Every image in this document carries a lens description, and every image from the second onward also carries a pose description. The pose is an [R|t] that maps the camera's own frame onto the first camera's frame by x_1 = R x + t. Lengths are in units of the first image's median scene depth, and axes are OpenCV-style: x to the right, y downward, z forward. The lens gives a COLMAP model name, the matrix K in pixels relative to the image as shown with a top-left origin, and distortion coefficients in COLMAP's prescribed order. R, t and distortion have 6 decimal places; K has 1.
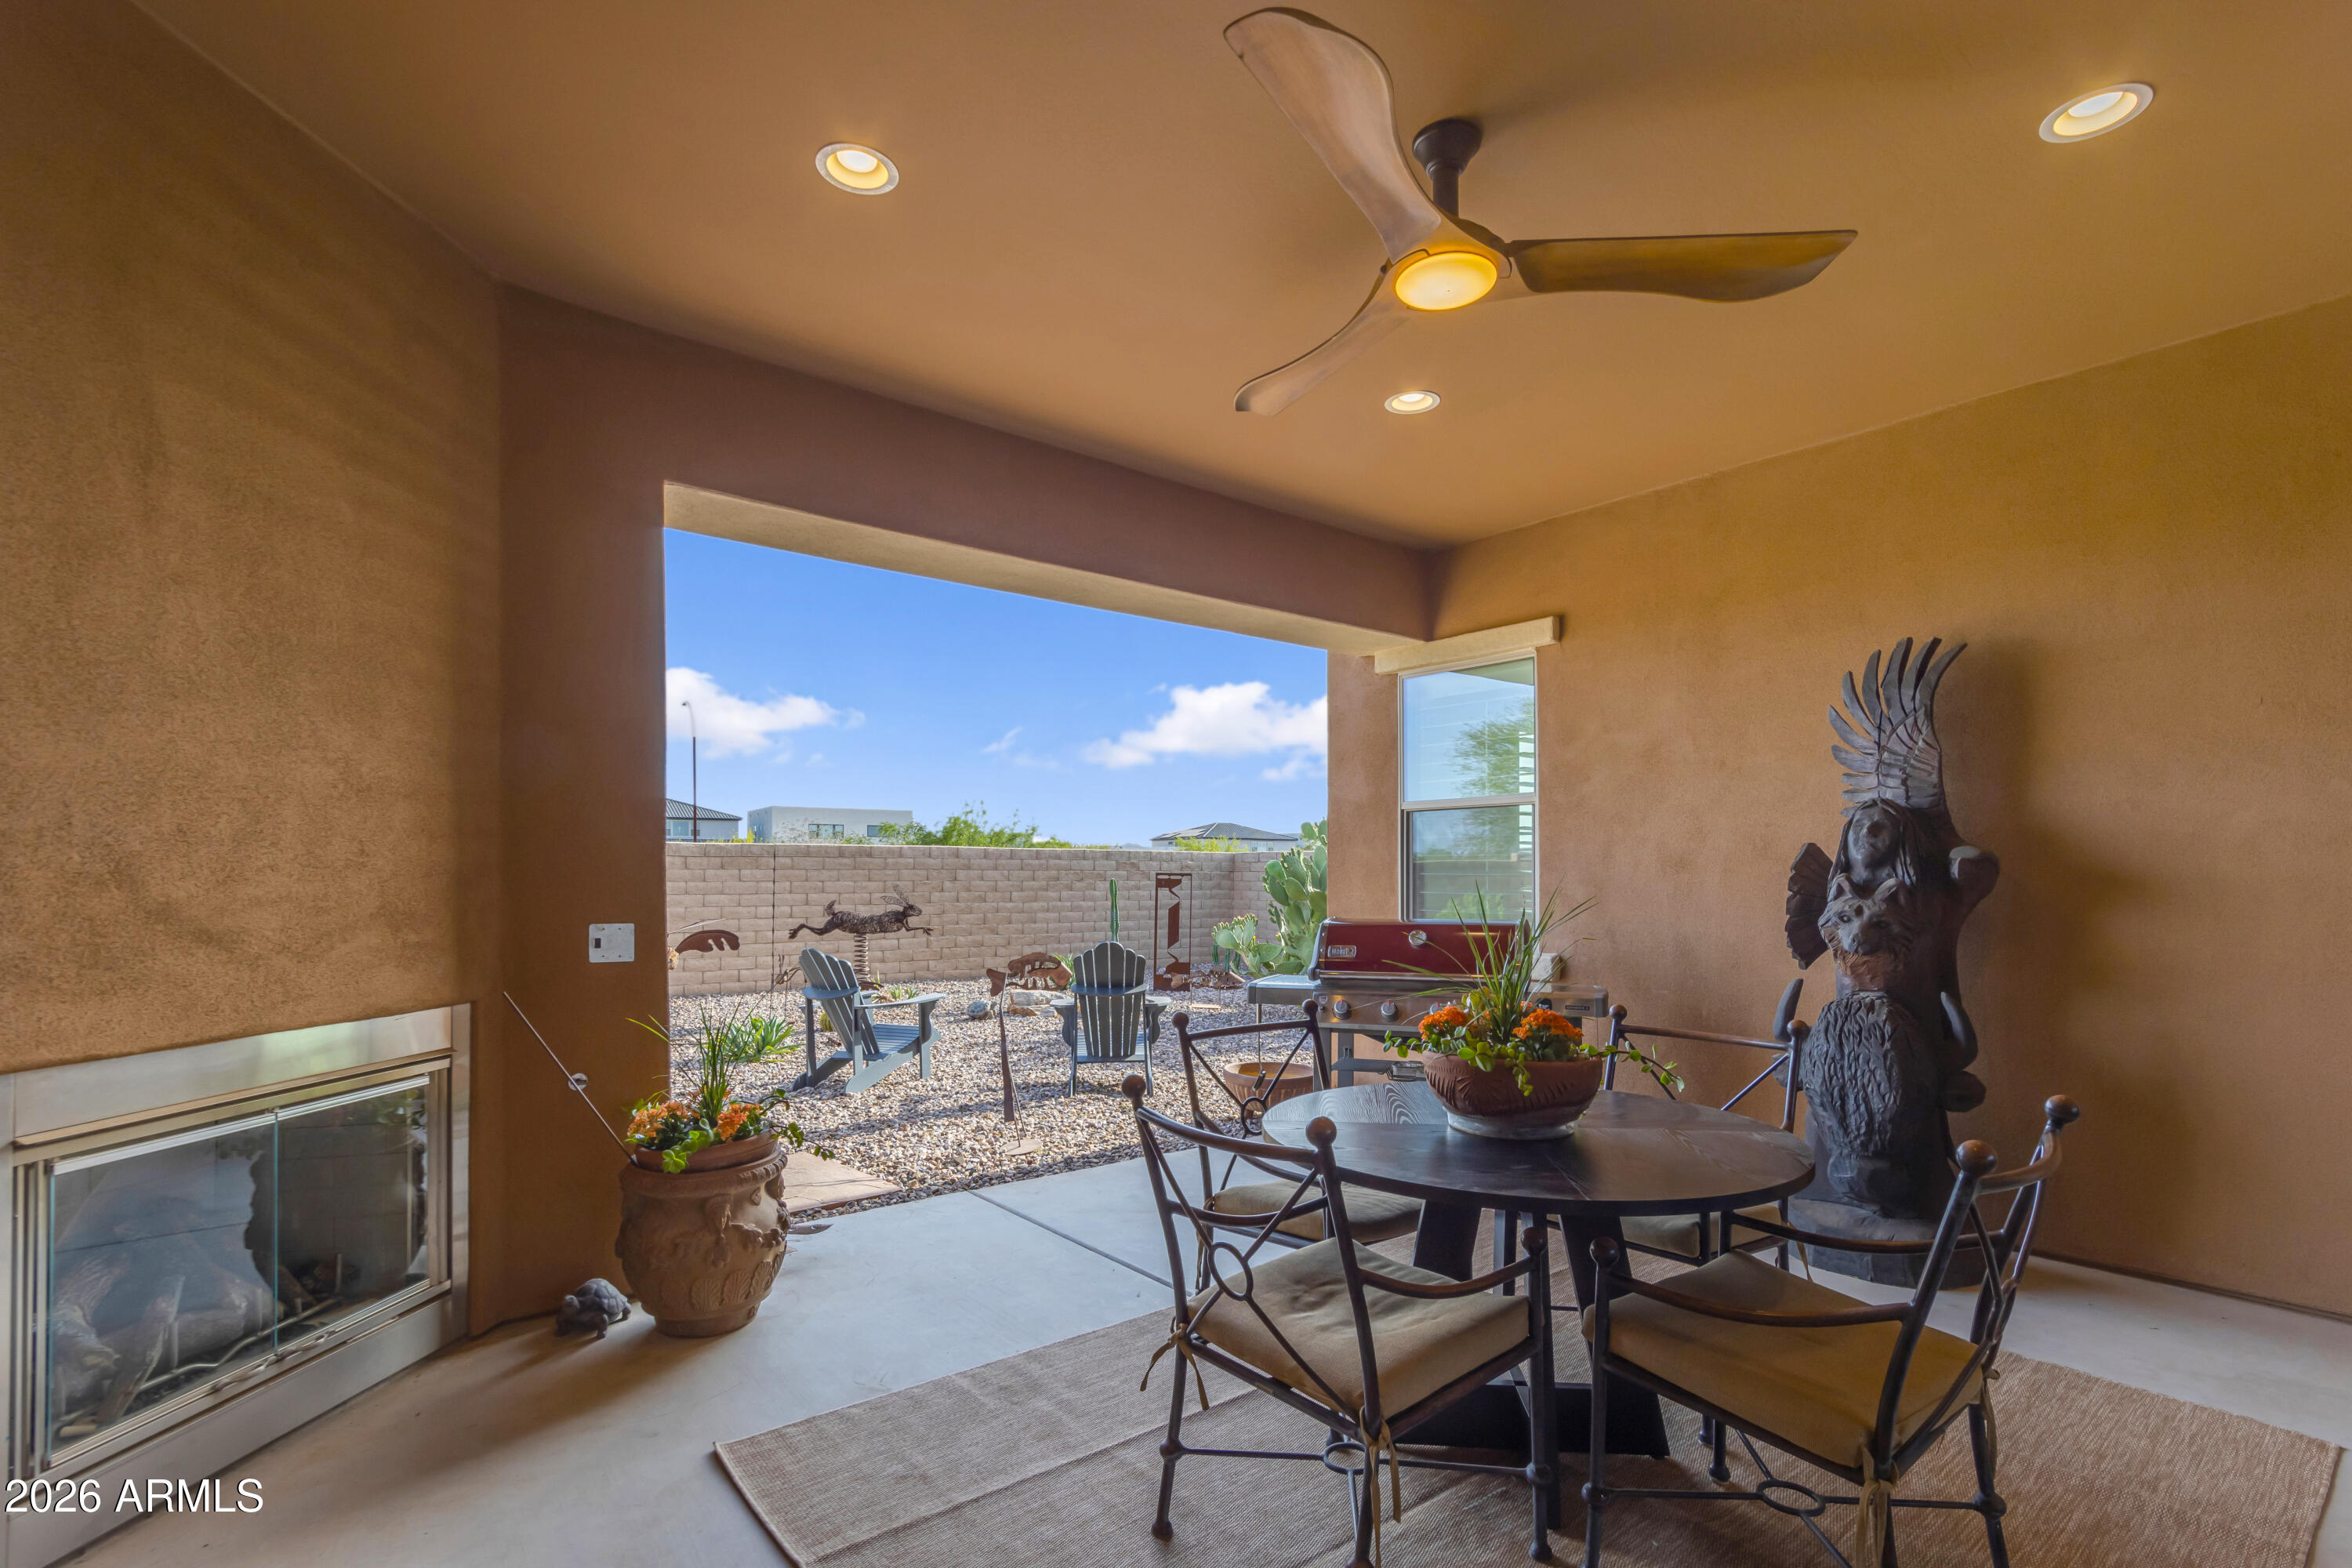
lens RADIAL K [[1106.6, 0, 1175.9], [0, 1106.6, 873.8], [0, 0, 1]] dist [-0.000396, 0.000619]
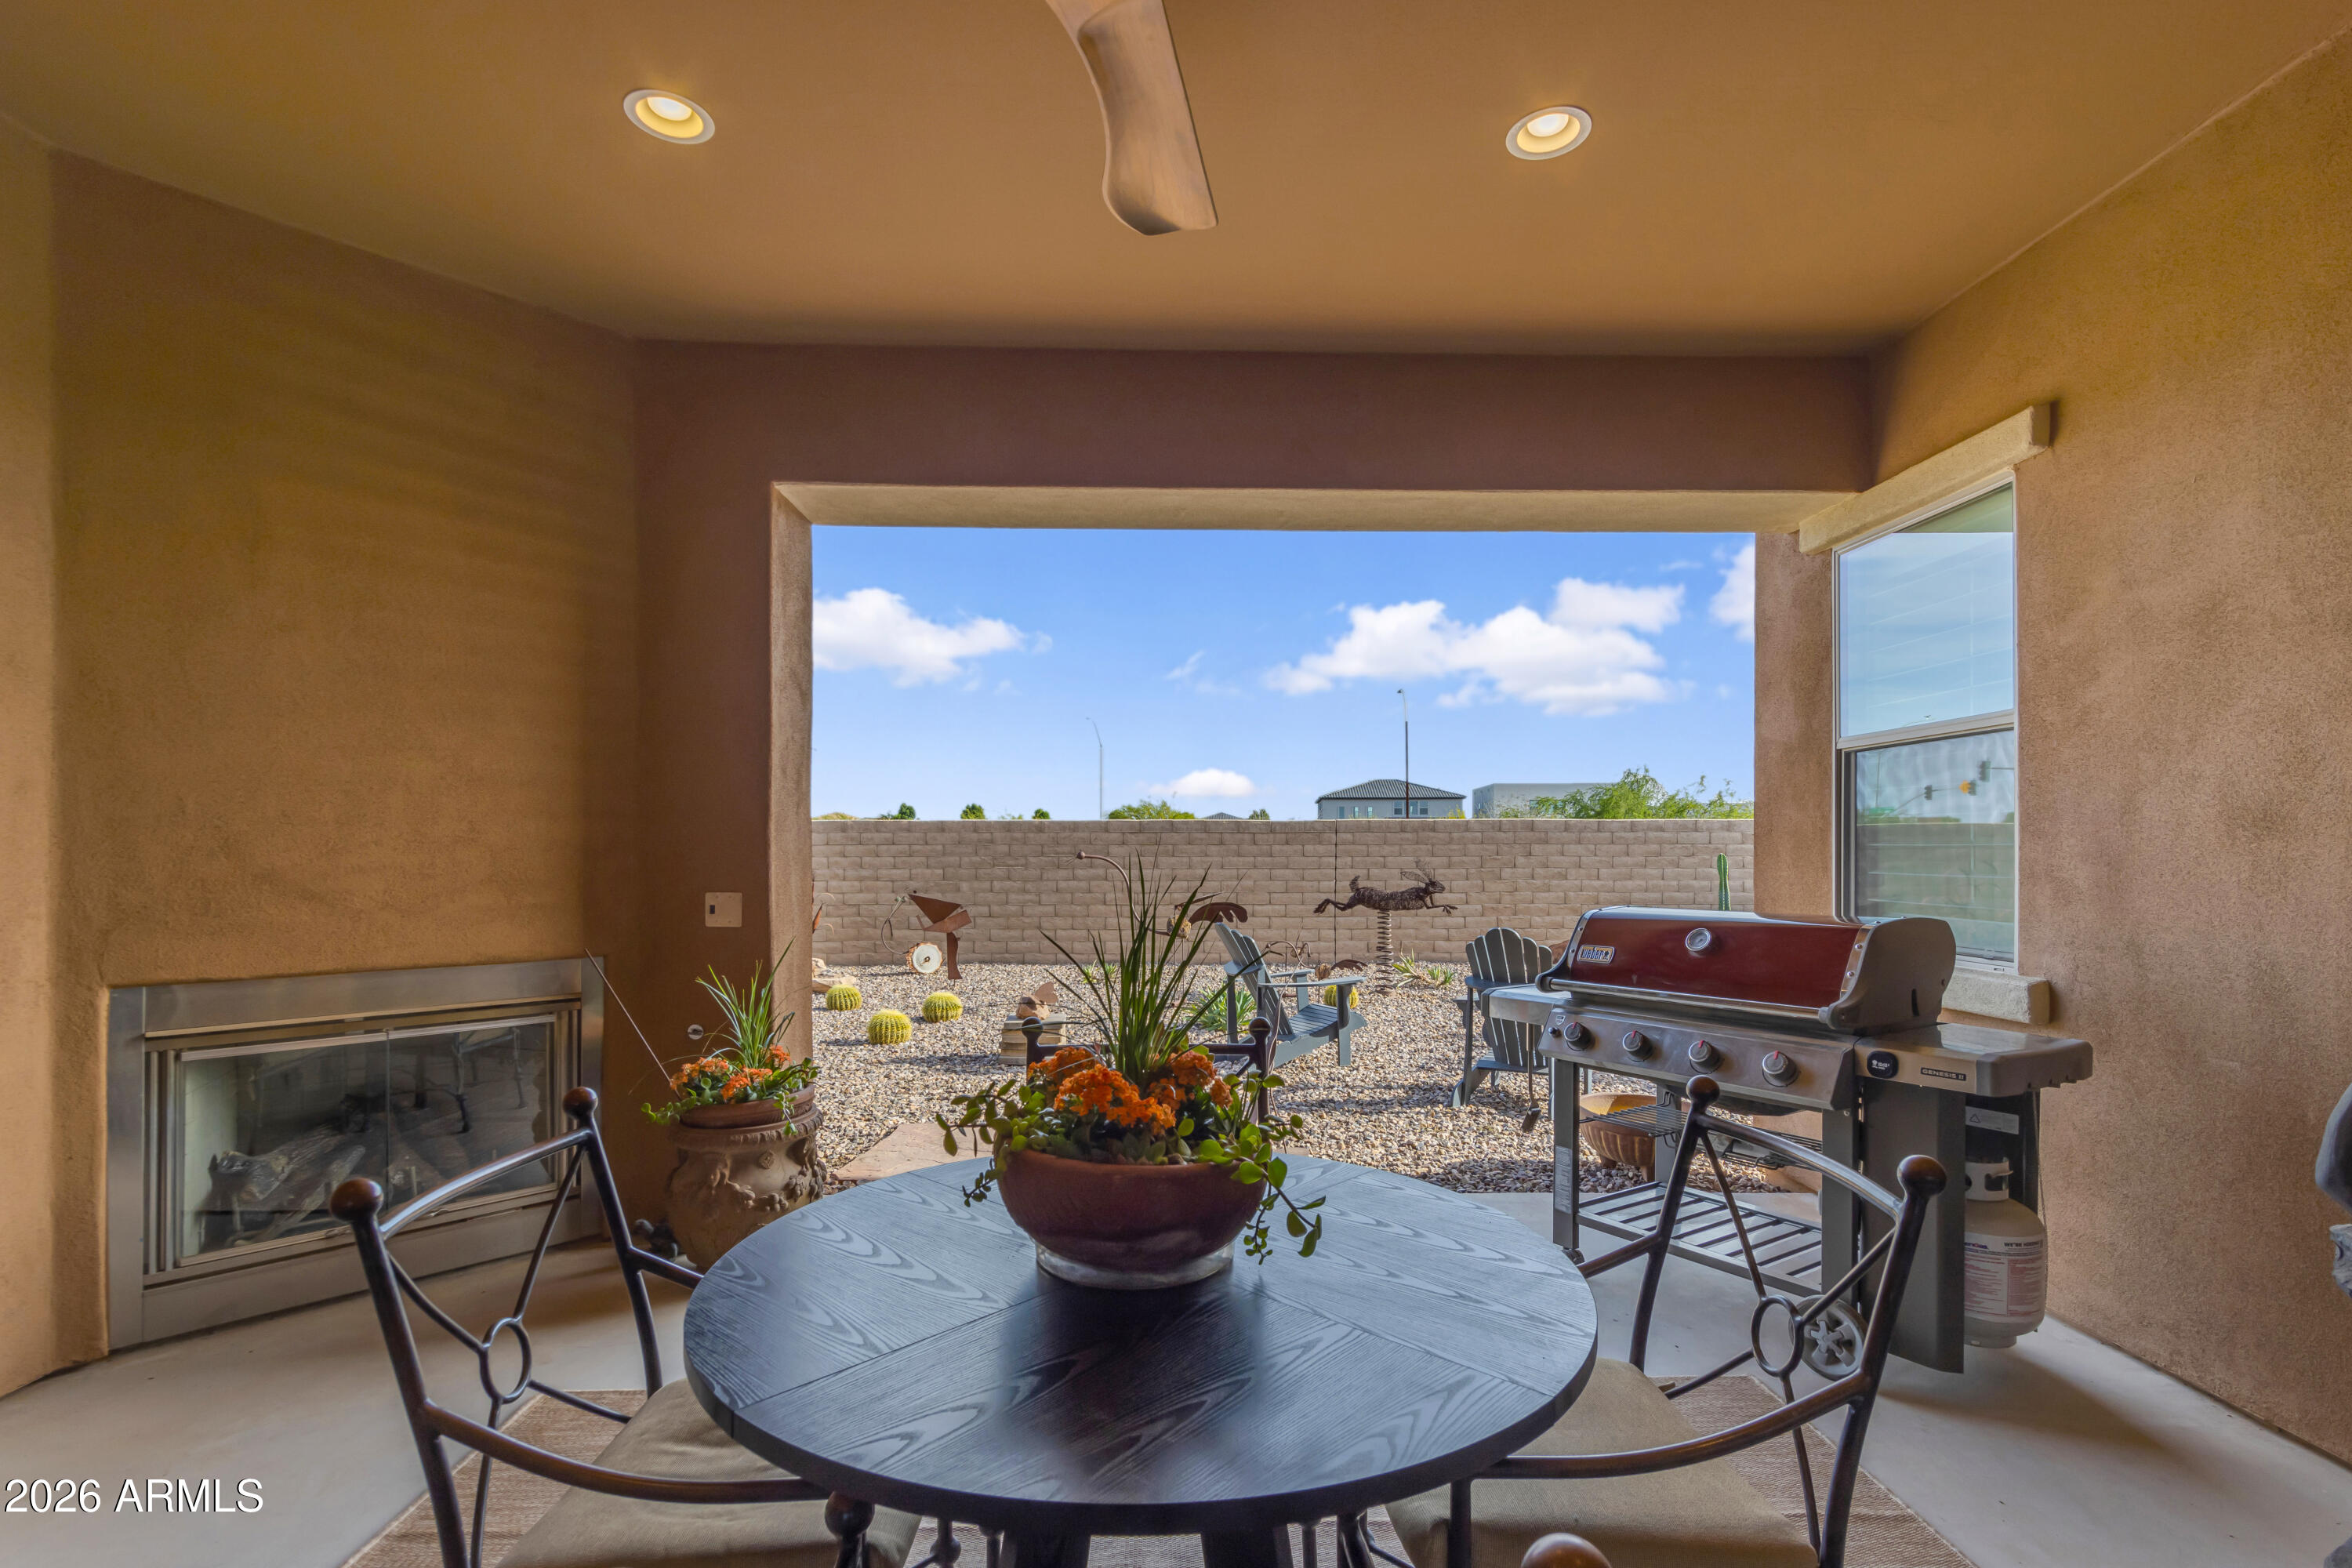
lens RADIAL K [[1099.7, 0, 1176.4], [0, 1099.7, 856.0], [0, 0, 1]] dist [0.001418, 0.000243]
pose [[0.796475, 0.000750, -0.604671, 0.331094], [0.002685, 0.999985, 0.004777, 0.002881], [0.604665, -0.005429, 0.796461, 0.254872]]
